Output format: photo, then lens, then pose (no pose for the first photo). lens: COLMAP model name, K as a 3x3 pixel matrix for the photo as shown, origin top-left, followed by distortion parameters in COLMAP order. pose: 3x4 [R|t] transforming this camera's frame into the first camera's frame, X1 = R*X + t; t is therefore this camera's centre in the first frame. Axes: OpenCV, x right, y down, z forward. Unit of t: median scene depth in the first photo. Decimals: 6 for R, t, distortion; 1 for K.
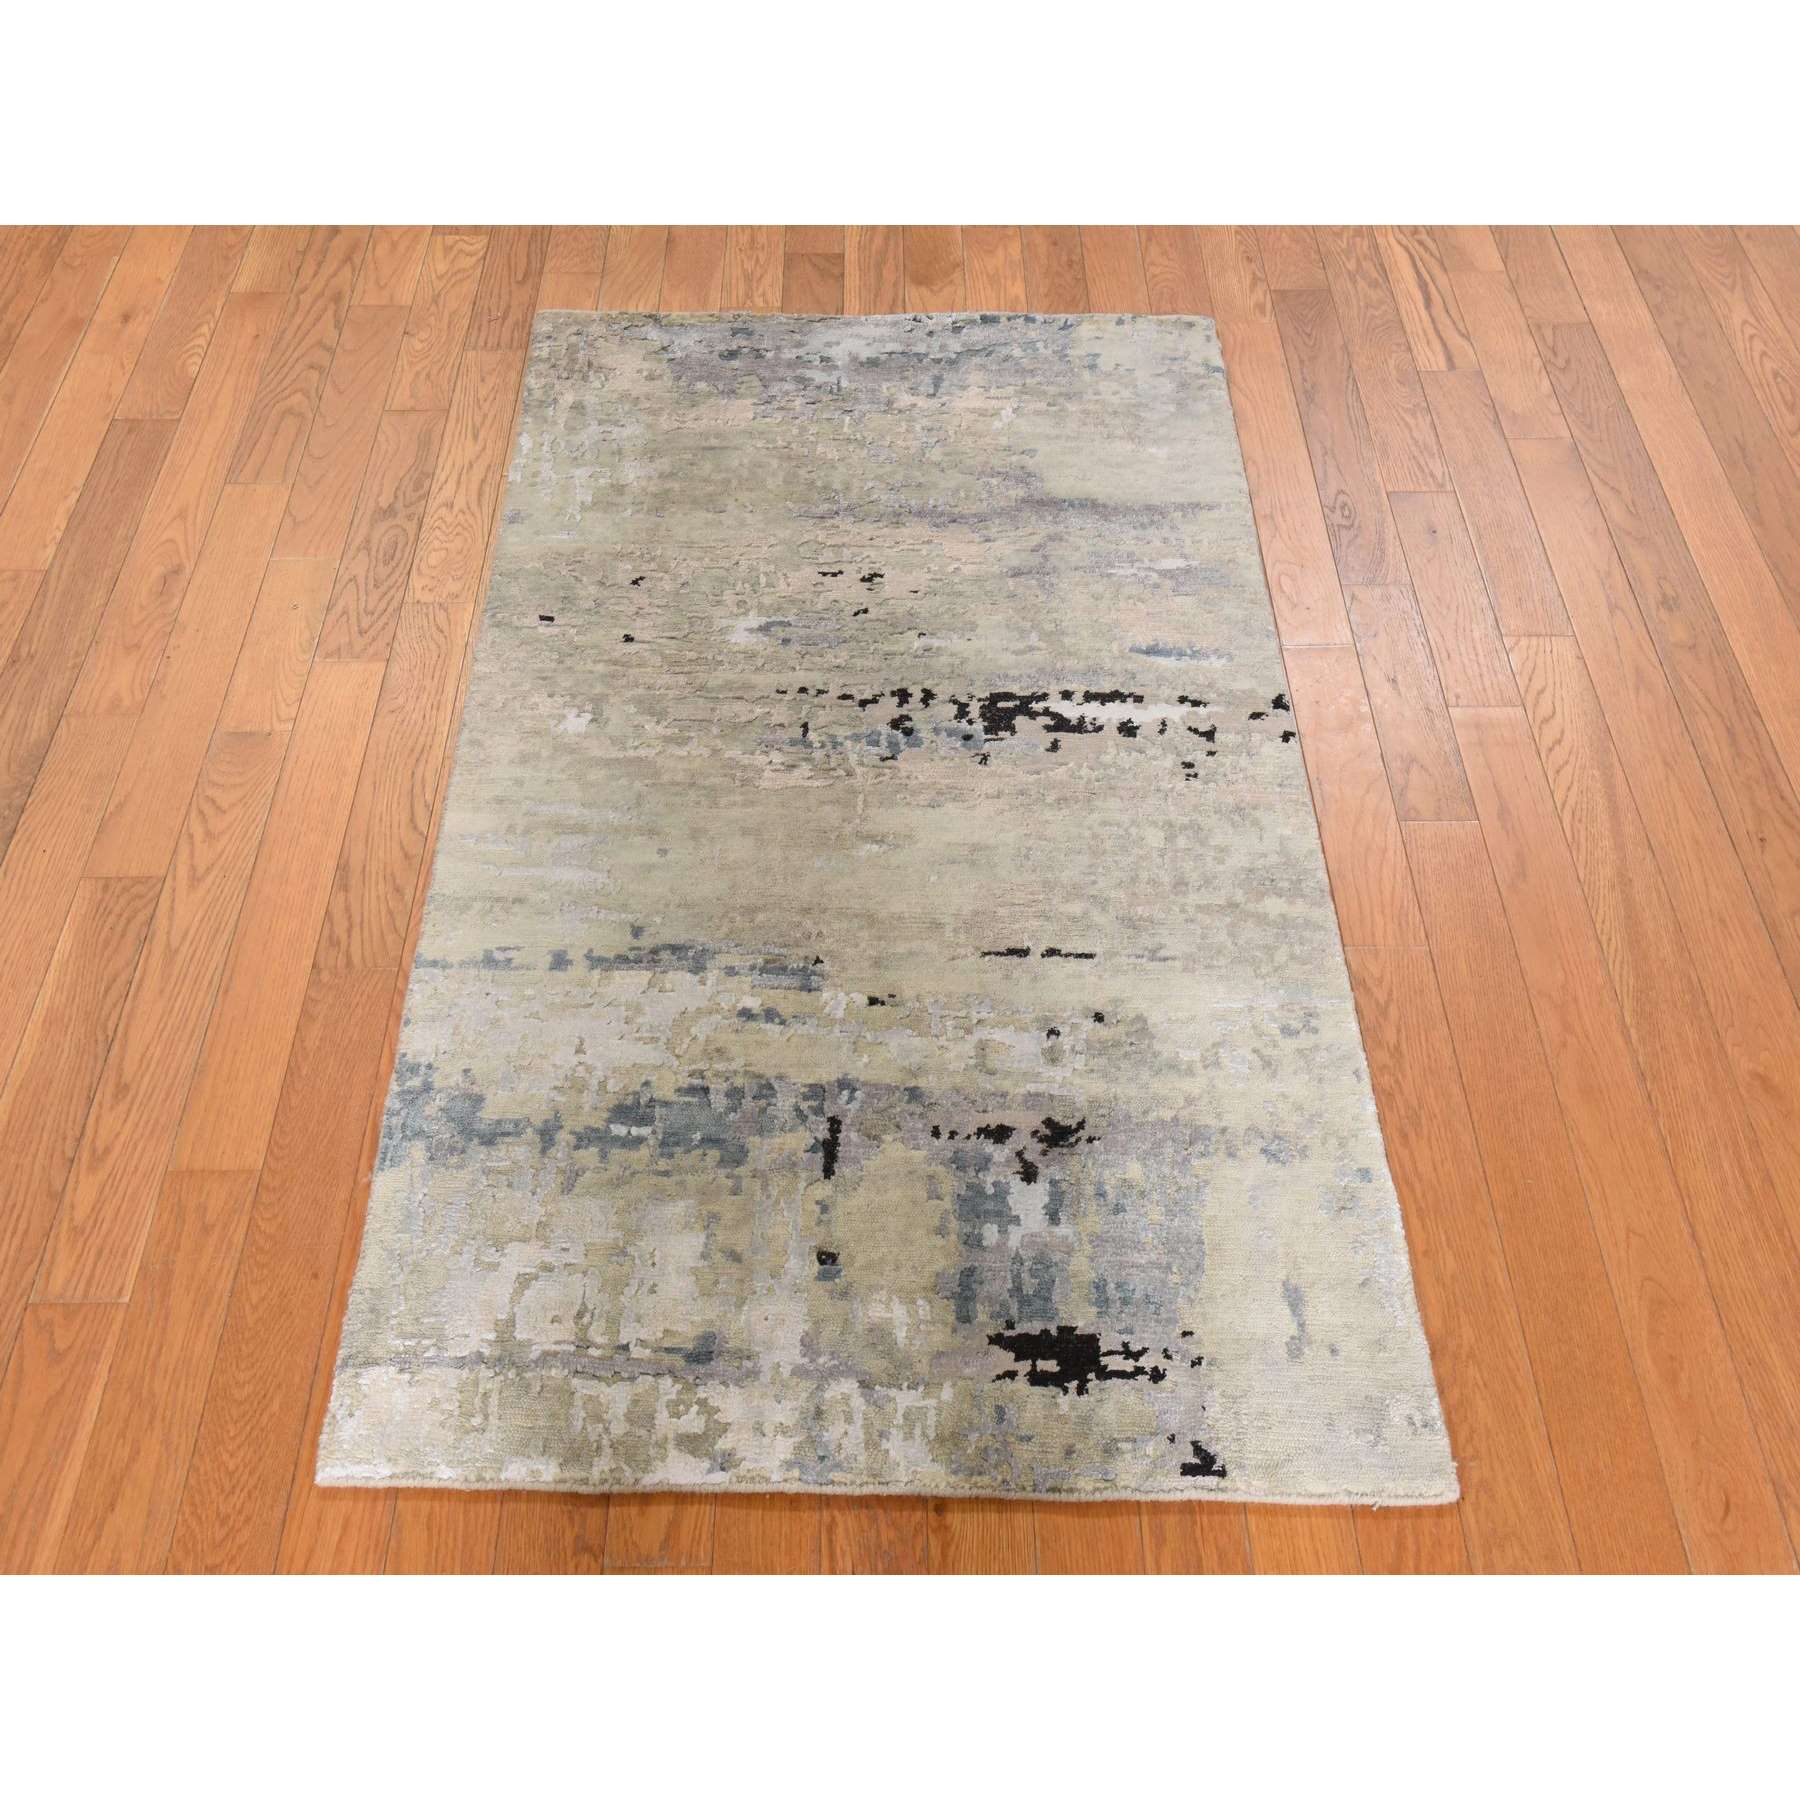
lens RADIAL K [[2306.6, 0, 982.7], [0, 2306.6, 899.8], [0, 0, 1]] dist [-0.005021, -0.019727]
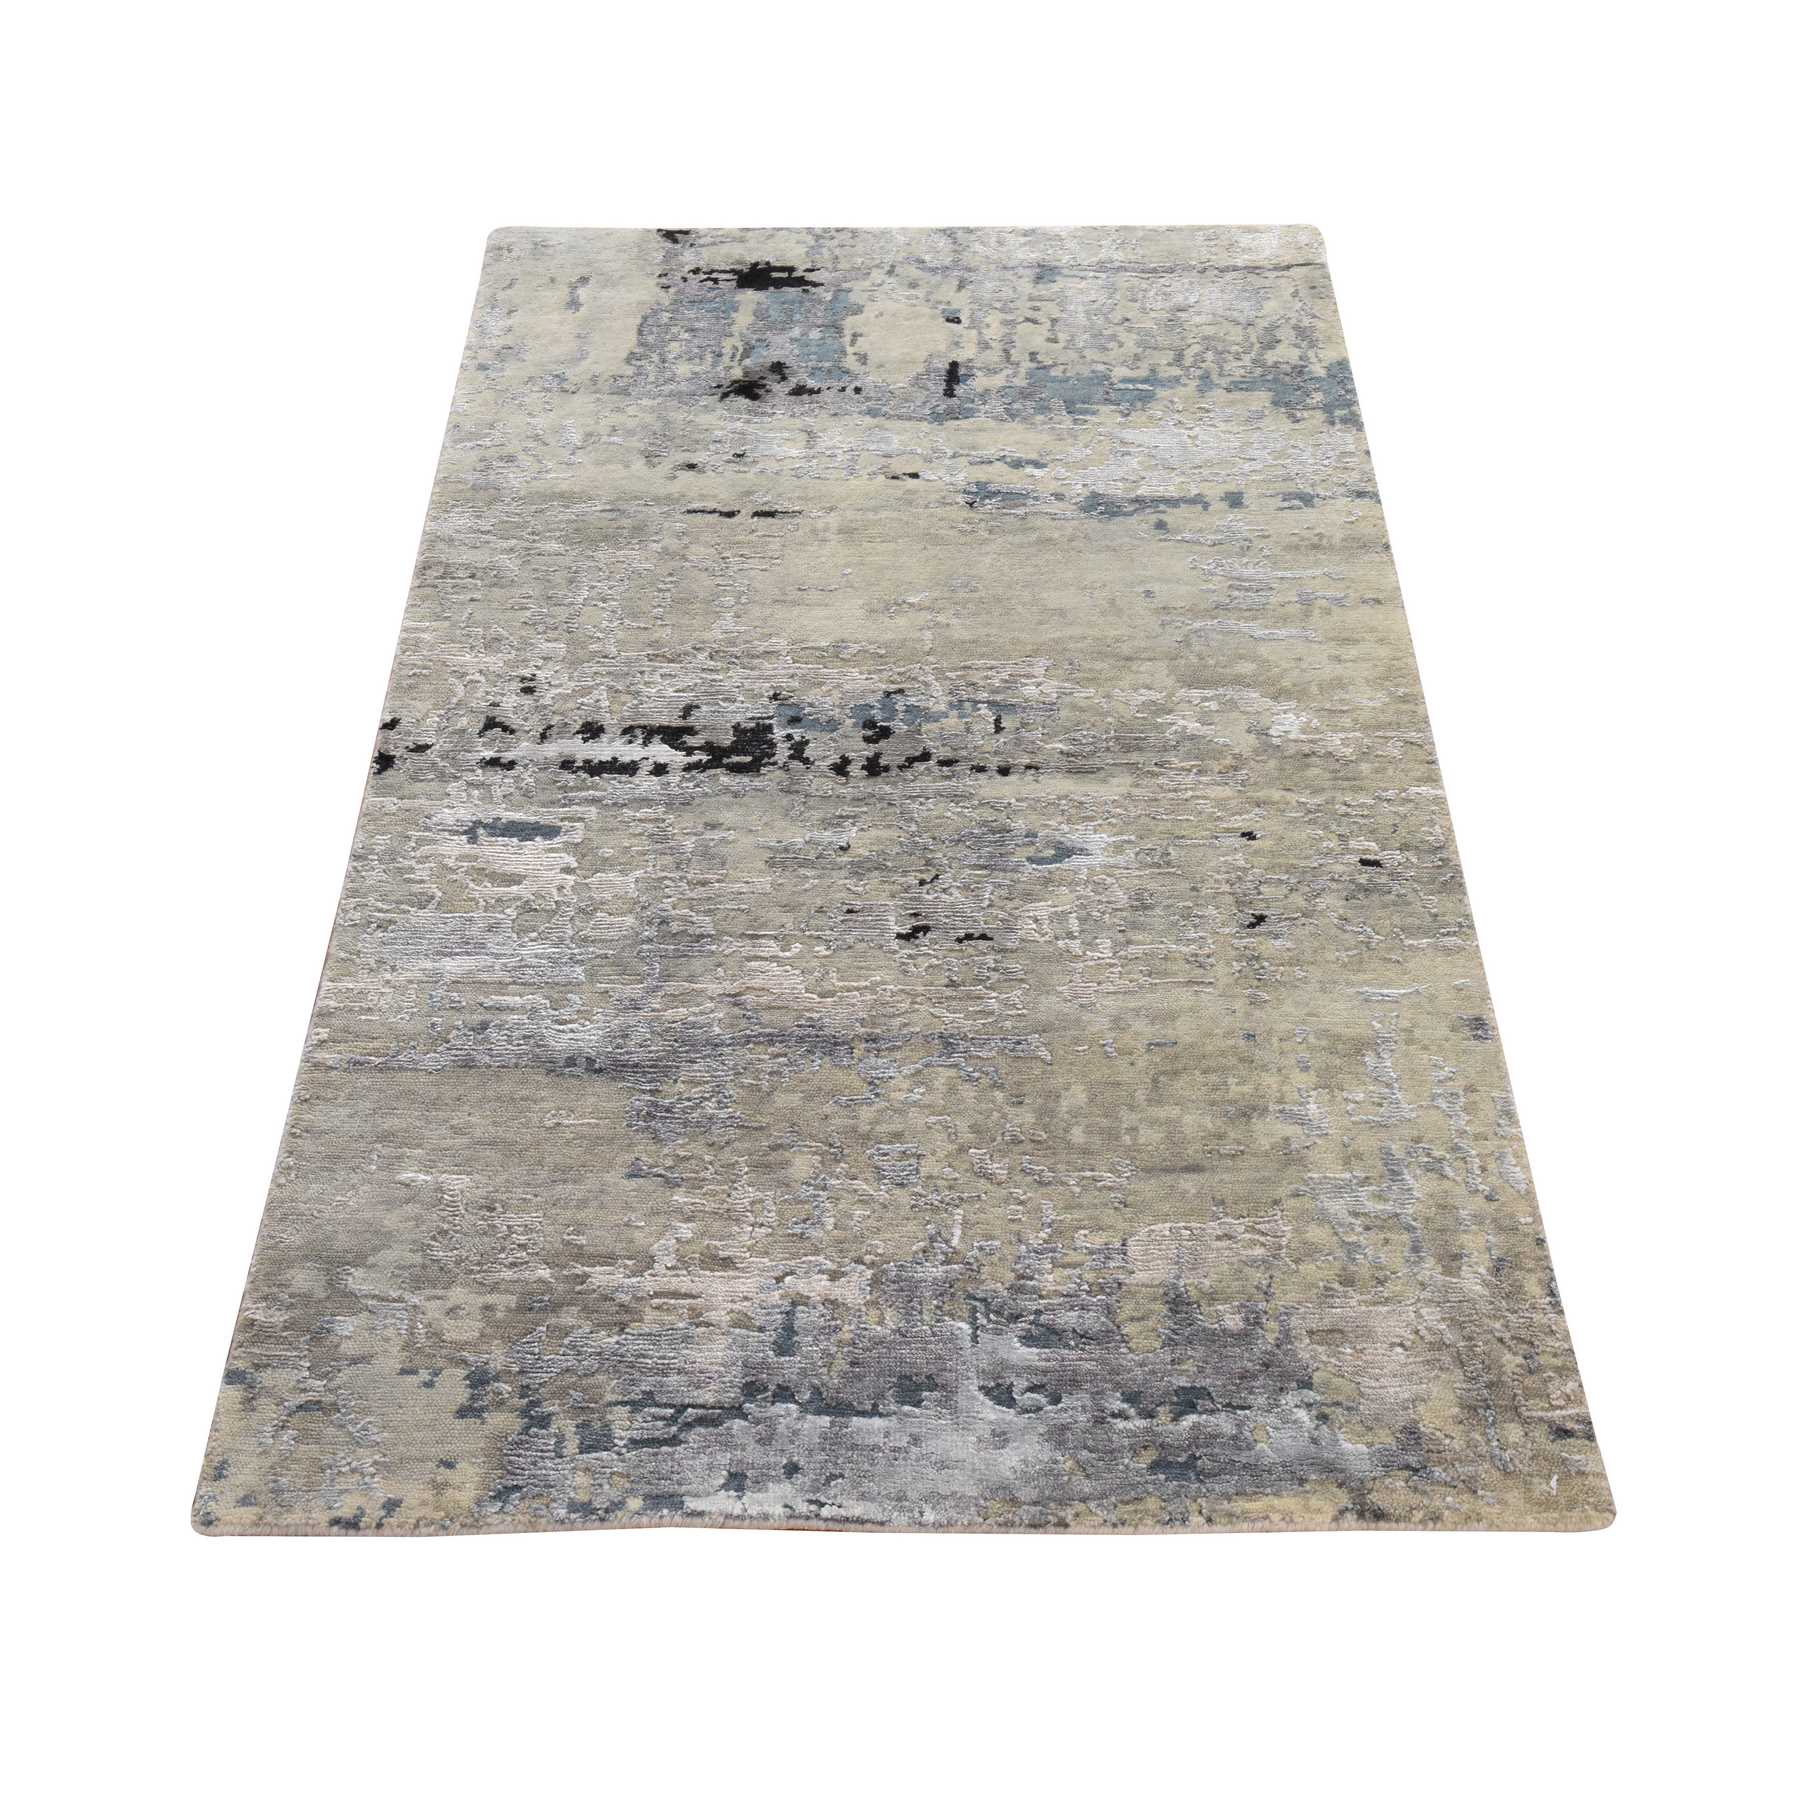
lens RADIAL K [[2306.6, 0, 982.7], [0, 2306.6, 899.8], [0, 0, 1]] dist [-0.005021, -0.019727]
pose [[-0.999819, -0.019011, 0.000070, -0.072351], [0.000841, -0.040523, 0.999178, -0.863612], [-0.018992, 0.998998, 0.040532, 1.020863]]
